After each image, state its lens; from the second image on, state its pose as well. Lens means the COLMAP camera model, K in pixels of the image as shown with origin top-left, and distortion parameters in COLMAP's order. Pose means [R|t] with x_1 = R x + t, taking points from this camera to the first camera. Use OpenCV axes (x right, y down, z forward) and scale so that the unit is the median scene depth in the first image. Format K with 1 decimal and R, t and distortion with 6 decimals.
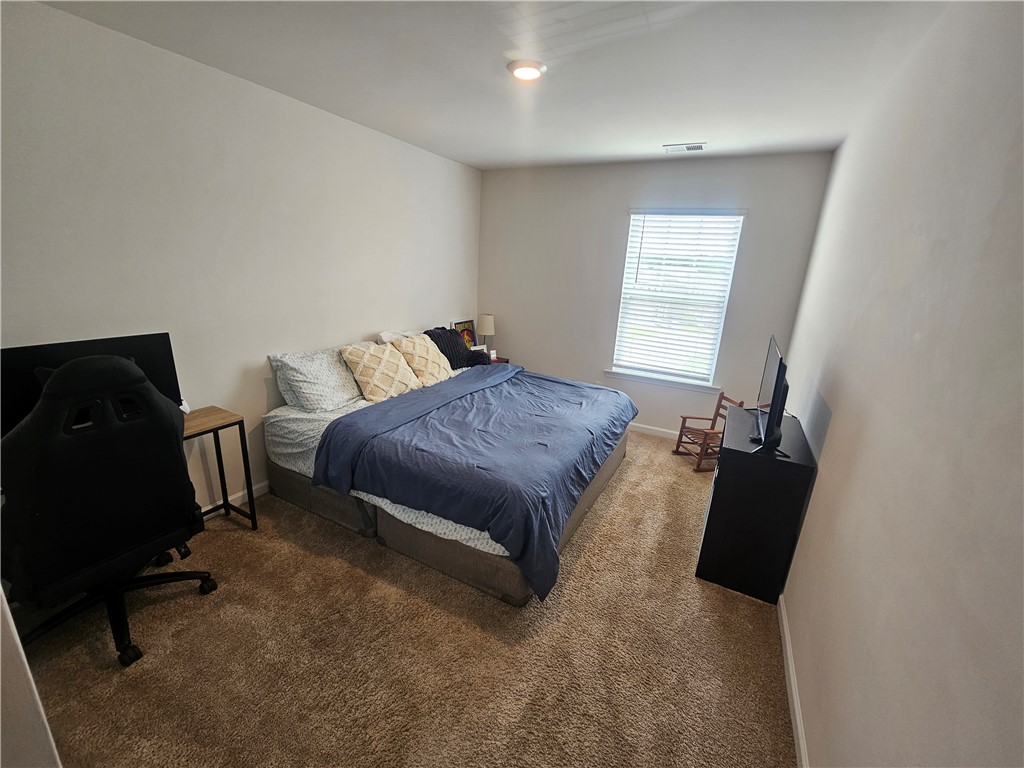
lens RADIAL K [[419.9, 0, 512.1], [0, 419.9, 383.1], [0, 0, 1]] dist [0.002077, -0.000592]
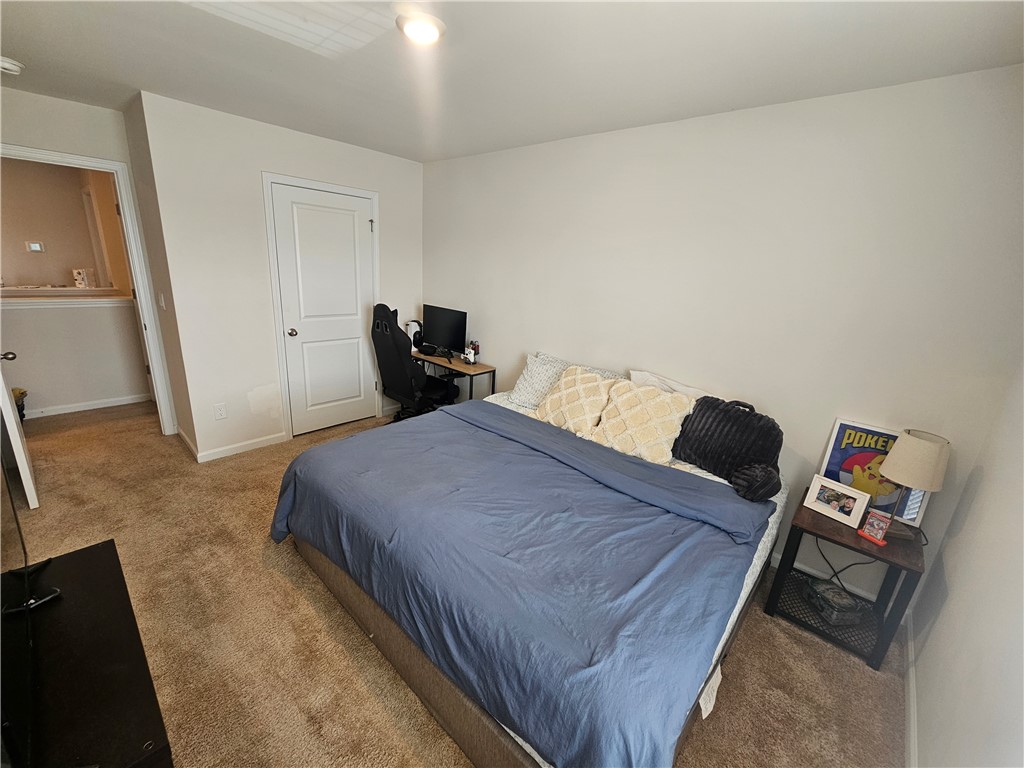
lens RADIAL K [[419.9, 0, 509.1], [0, 419.9, 387.7], [0, 0, 1]] dist [0.002077, -0.000592]
pose [[-0.245148, 0.208267, -0.946851, 0.593105], [-0.340572, 0.895907, 0.285239, -0.269090], [0.907696, 0.392397, -0.148700, 1.046546]]
